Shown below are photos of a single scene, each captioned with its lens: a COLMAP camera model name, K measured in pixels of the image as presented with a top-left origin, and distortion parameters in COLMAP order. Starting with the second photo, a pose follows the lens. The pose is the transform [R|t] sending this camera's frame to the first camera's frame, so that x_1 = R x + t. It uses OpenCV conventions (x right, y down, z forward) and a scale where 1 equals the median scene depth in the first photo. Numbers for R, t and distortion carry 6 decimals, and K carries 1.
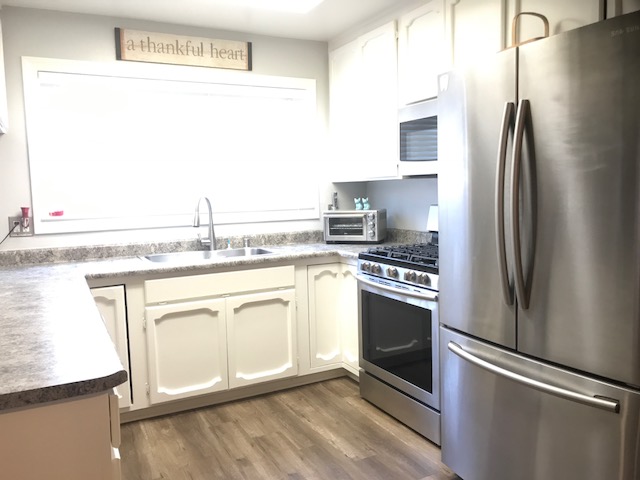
lens RADIAL K [[521.8, 0, 320.0], [0, 521.8, 240.0], [0, 0, 1]] dist [0.027388, 0.000721]
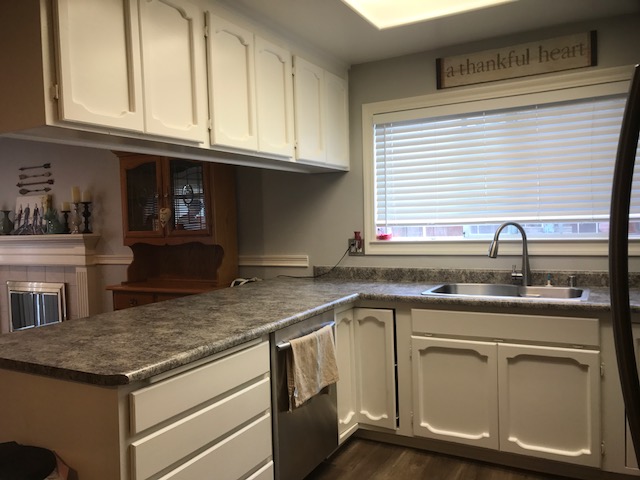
lens RADIAL K [[521.8, 0, 320.0], [0, 521.8, 240.0], [0, 0, 1]] dist [0.027388, 0.000721]
pose [[0.577942, 0.042708, -0.814960, 0.328391], [-0.068171, 0.997666, 0.003939, -0.039486], [0.813226, 0.053280, 0.579504, 0.241415]]
